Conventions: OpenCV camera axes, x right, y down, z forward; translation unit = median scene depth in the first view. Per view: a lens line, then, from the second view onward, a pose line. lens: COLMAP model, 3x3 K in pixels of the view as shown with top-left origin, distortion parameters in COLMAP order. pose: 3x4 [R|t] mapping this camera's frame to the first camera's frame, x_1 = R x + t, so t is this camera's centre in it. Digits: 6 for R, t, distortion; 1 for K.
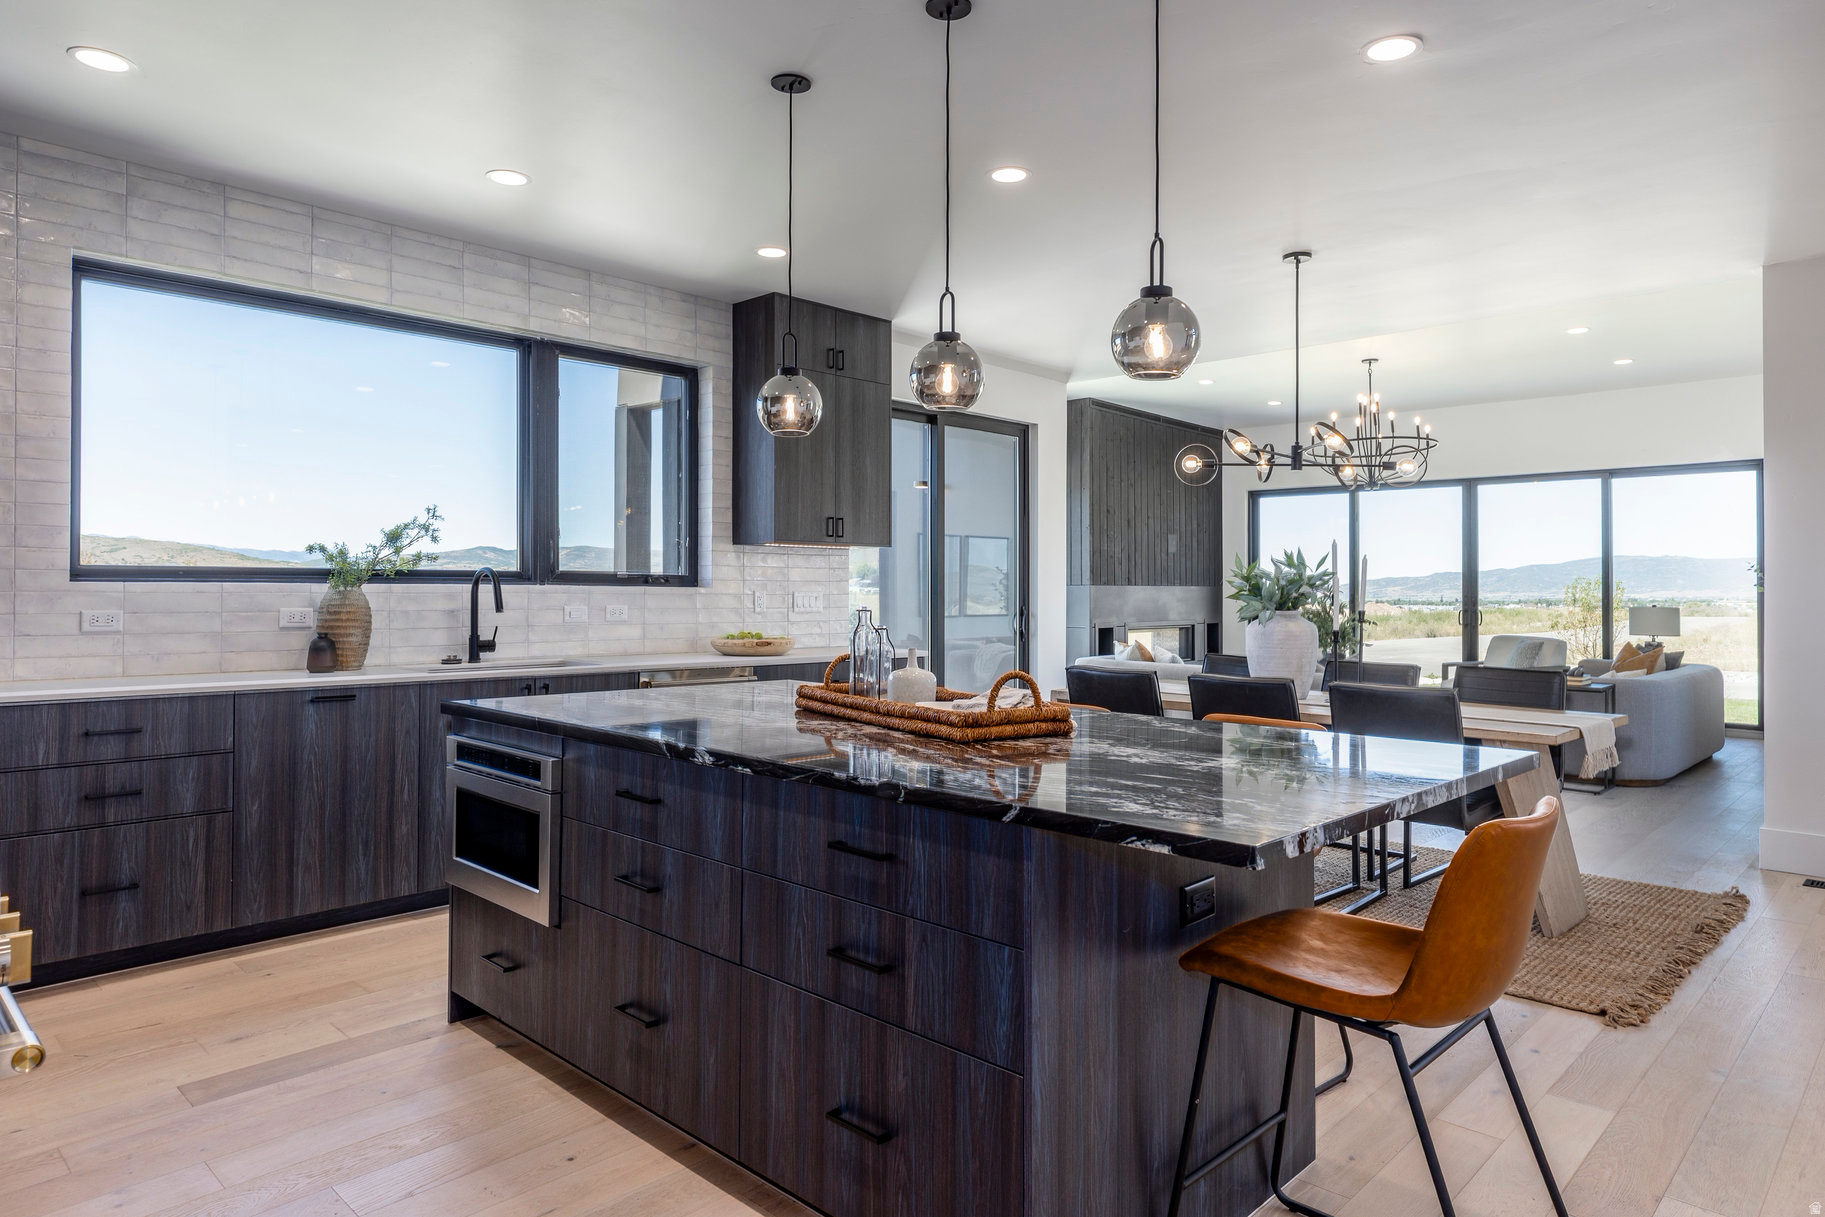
lens RADIAL K [[1087.9, 0, 959.3], [0, 1087.9, 585.3], [0, 0, 1]] dist [0.021941, 0.001020]
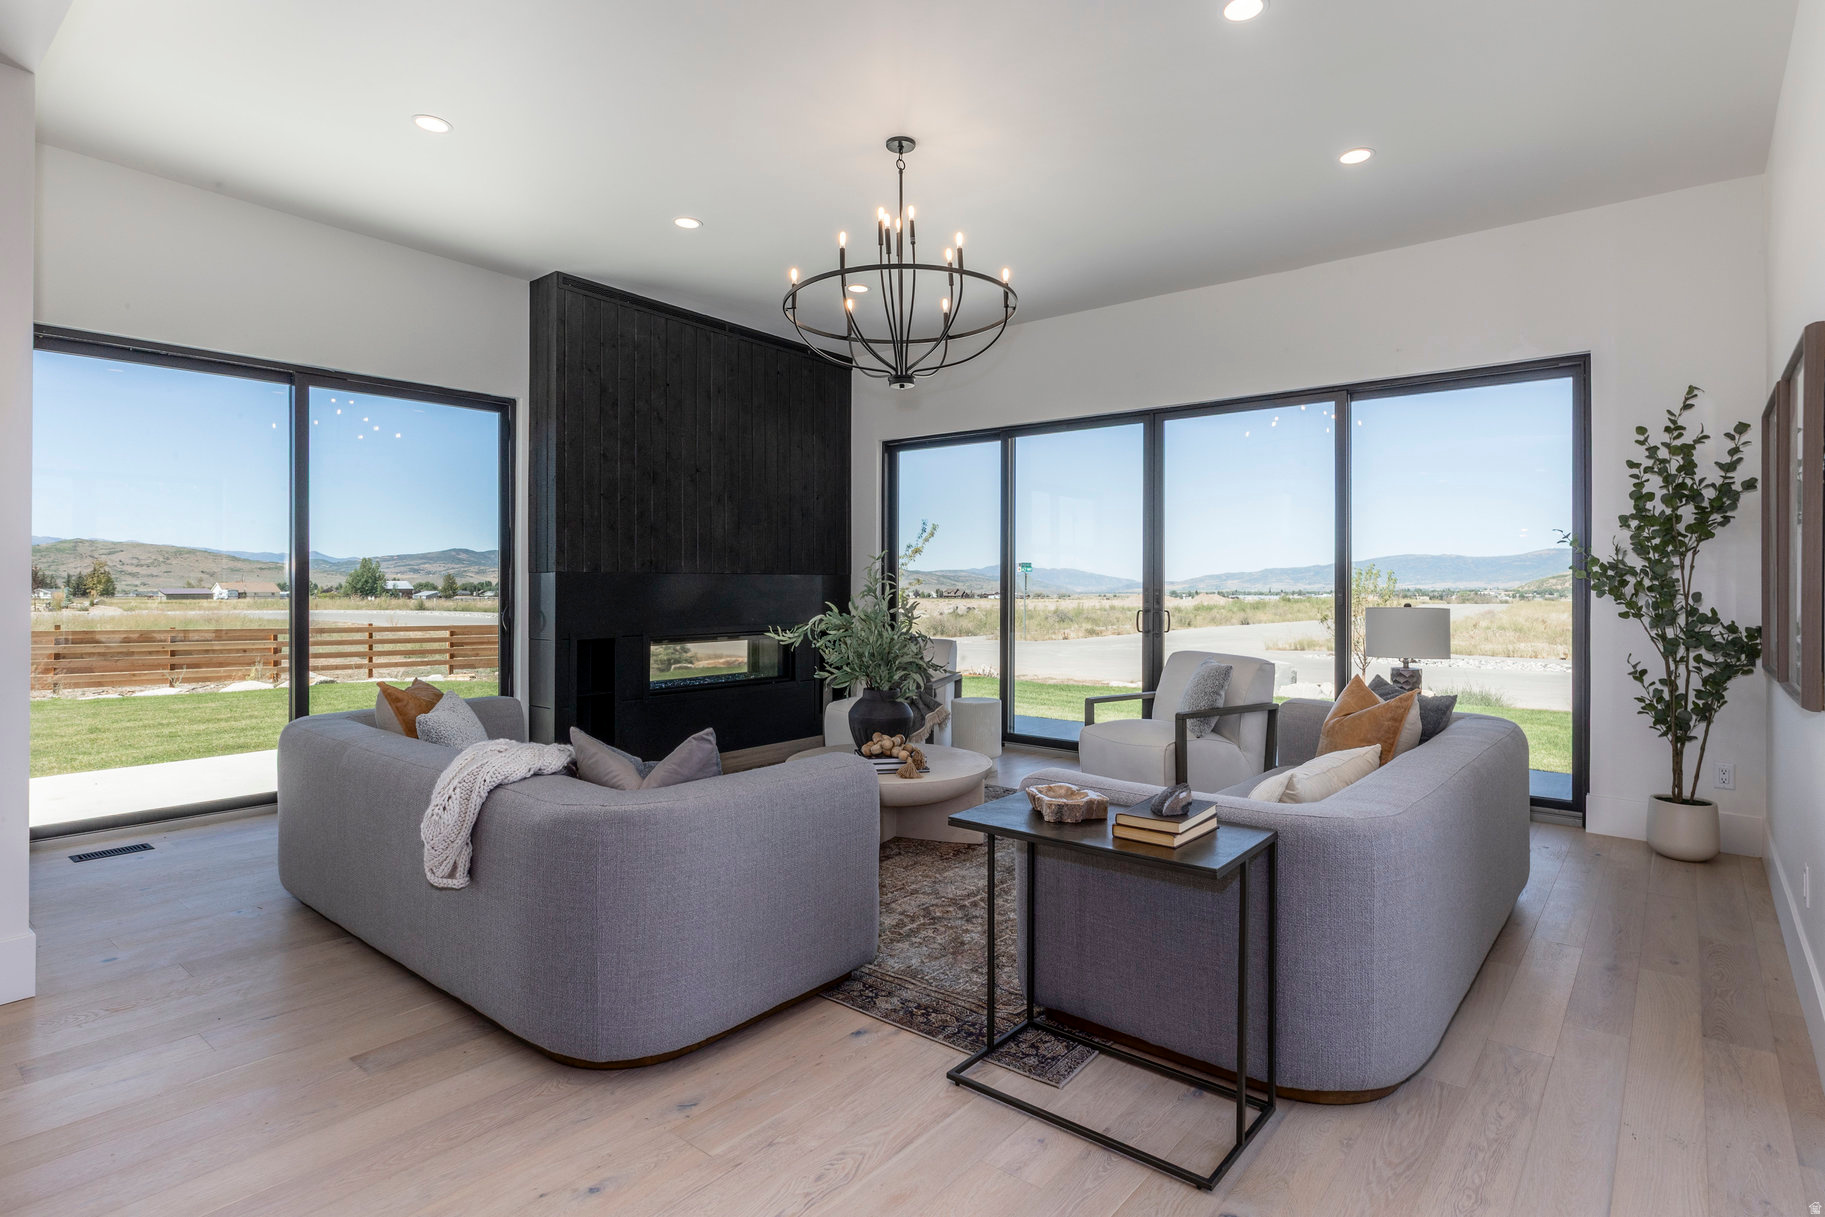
lens RADIAL K [[930.2, 0, 926.1], [0, 930.2, 589.9], [0, 0, 1]] dist [-0.011365, 0.001201]
pose [[0.998058, -0.003023, 0.062222, 0.315224], [0.002335, 0.999935, 0.011128, 0.004831], [-0.062251, -0.010961, 0.998000, 0.477975]]
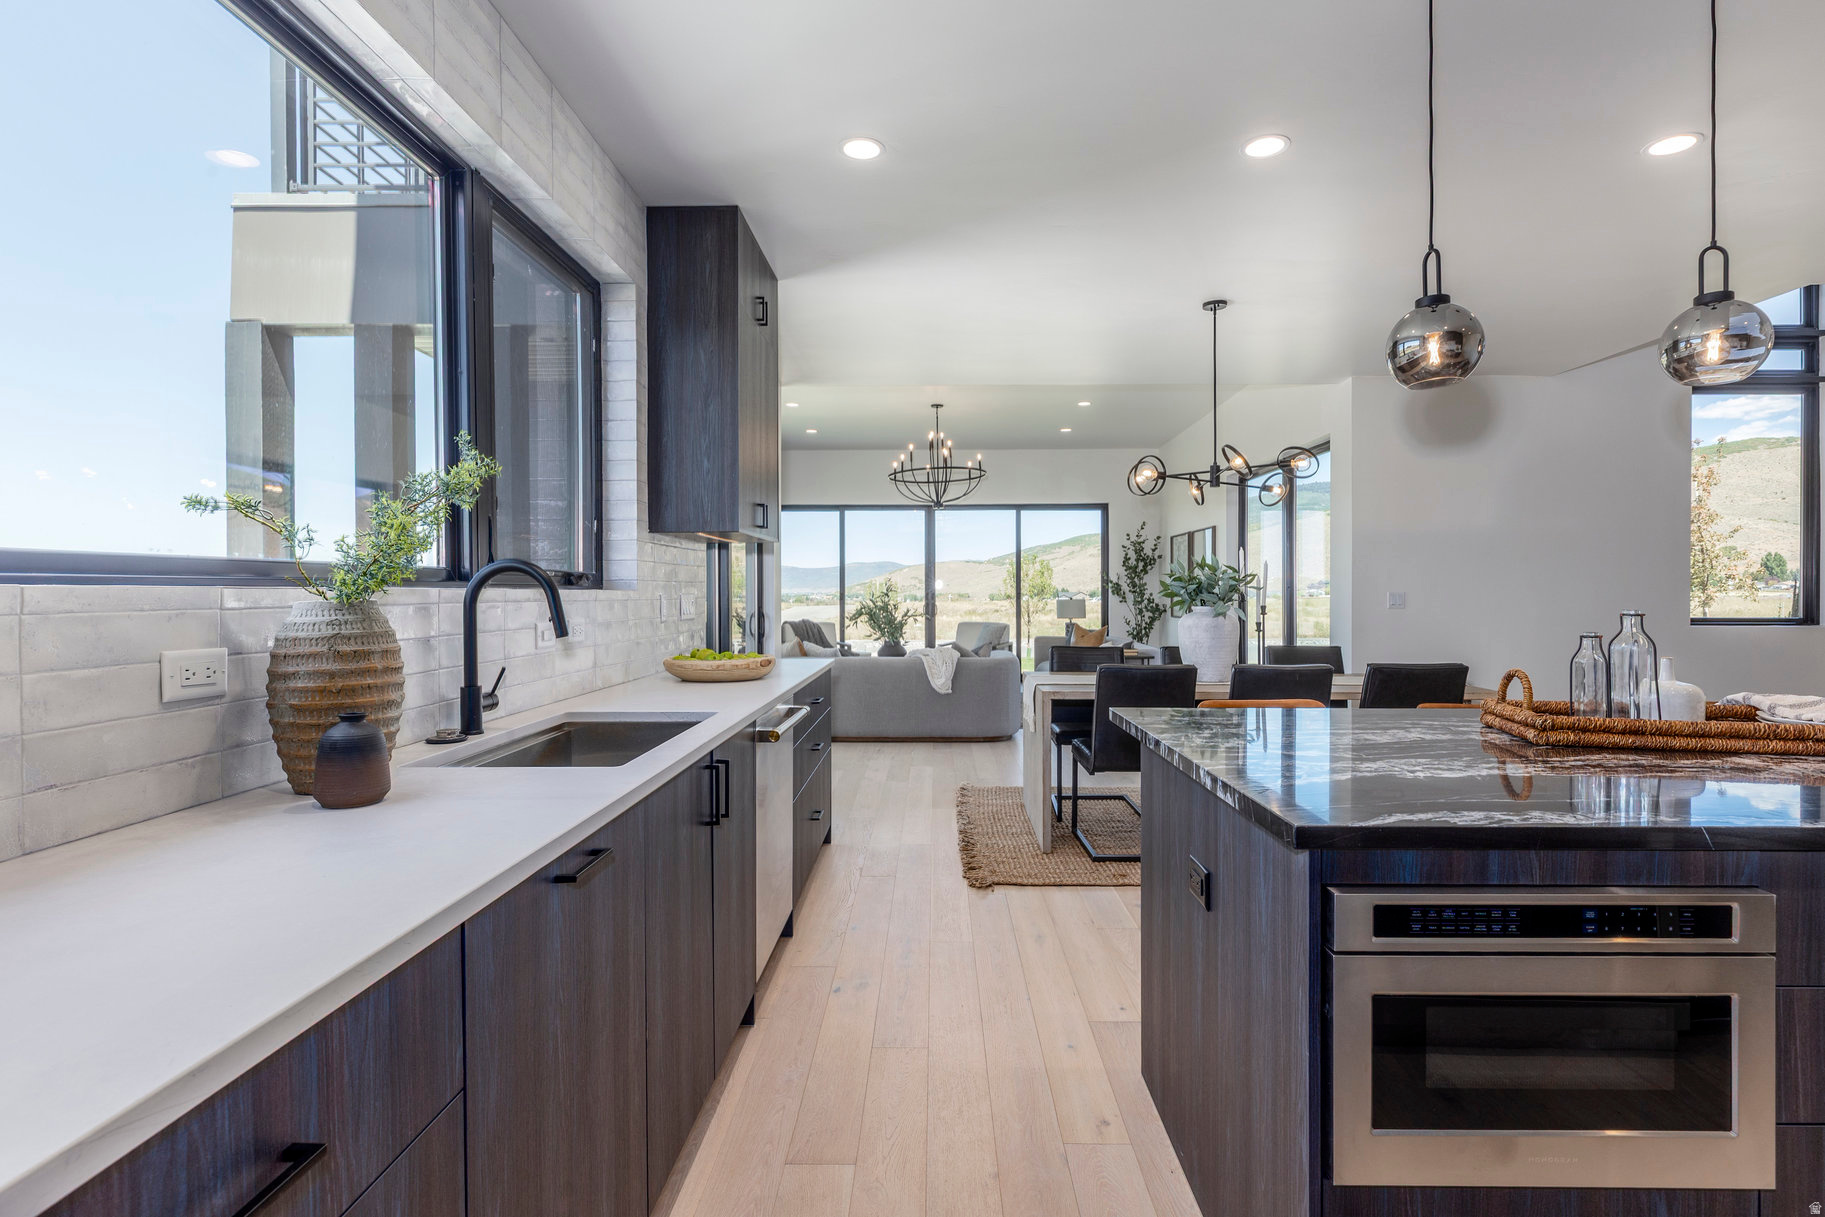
lens RADIAL K [[847.0, 0, 931.2], [0, 847.0, 596.2], [0, 0, 1]] dist [-0.013366, -0.000320]
pose [[0.743488, -0.011728, 0.668646, -0.246102], [0.002936, 0.999894, 0.014274, -0.000680], [-0.668742, -0.008649, 0.743444, 0.243004]]
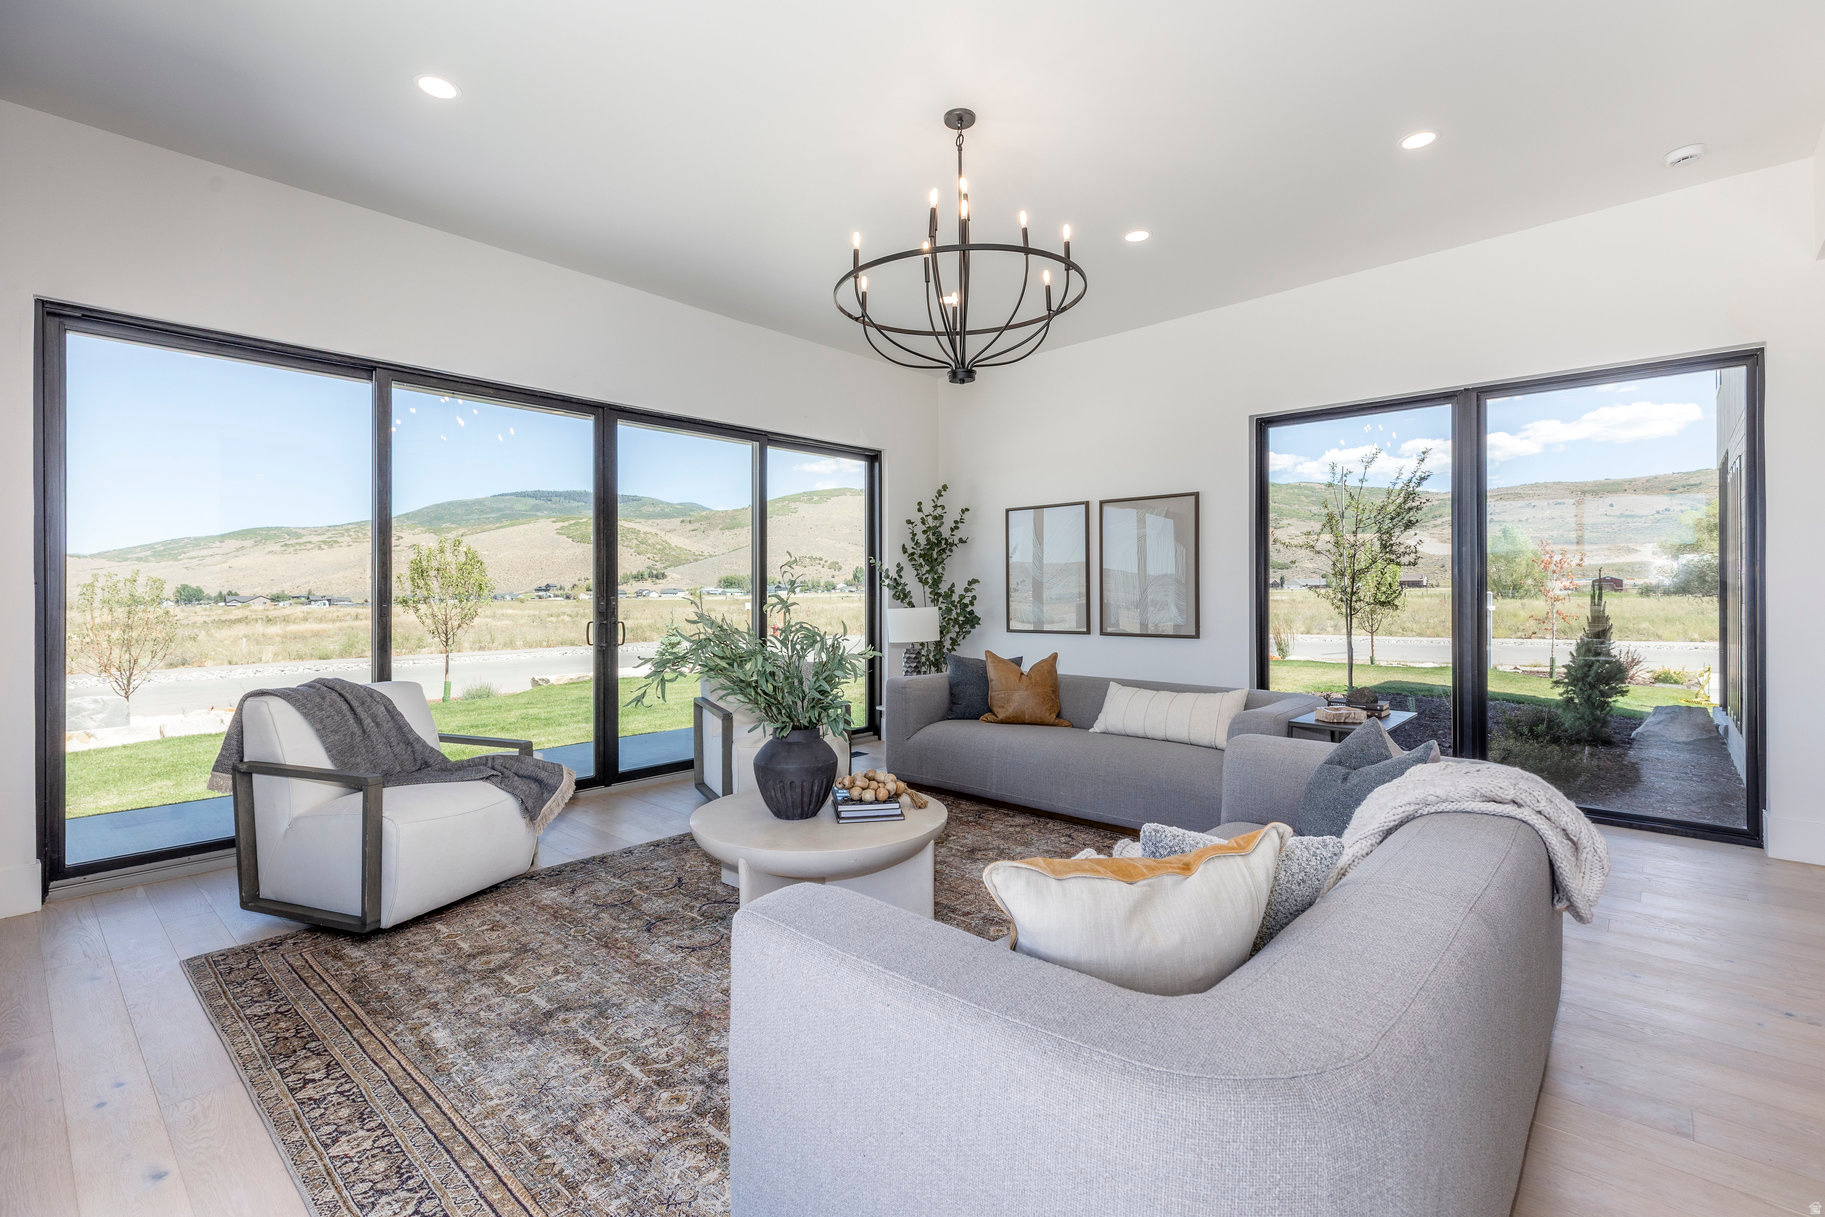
lens RADIAL K [[820.7, 0, 917.7], [0, 820.7, 585.7], [0, 0, 1]] dist [0.007425, 0.000098]
pose [[-0.003216, 0.001613, 0.999994, 0.004392], [-0.000388, 0.999999, -0.001614, 0.004438], [-0.999995, -0.000393, -0.003215, 0.887684]]
